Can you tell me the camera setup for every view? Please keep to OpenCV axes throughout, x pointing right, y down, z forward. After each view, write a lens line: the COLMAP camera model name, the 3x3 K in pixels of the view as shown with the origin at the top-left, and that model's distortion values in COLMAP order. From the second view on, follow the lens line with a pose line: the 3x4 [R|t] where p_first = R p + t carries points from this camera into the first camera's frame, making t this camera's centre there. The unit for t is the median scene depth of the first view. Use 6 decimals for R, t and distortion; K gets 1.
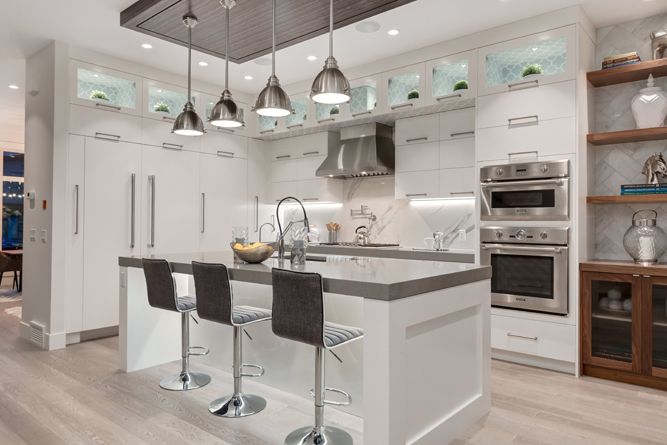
lens RADIAL K [[456.2, 0, 333.5], [0, 456.2, 221.5], [0, 0, 1]] dist [0.001530, -0.000062]
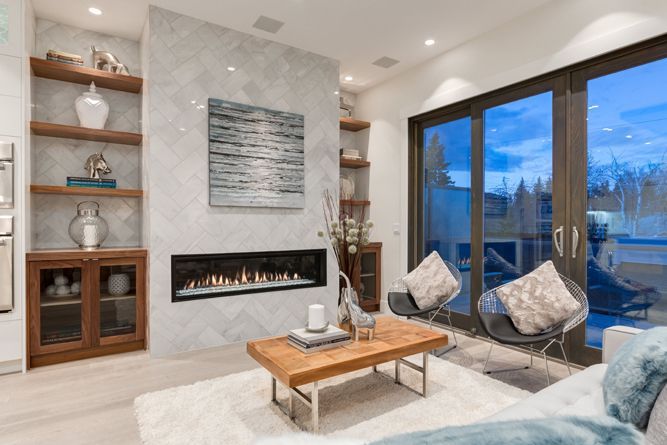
lens RADIAL K [[369.8, 0, 333.4], [0, 369.8, 226.4], [0, 0, 1]] dist [-0.007091, -0.000805]
pose [[0.280007, -0.013702, 0.959900, -0.019641], [-0.005090, 0.999863, 0.015758, 0.018996], [-0.959984, -0.009299, 0.279899, 0.166518]]
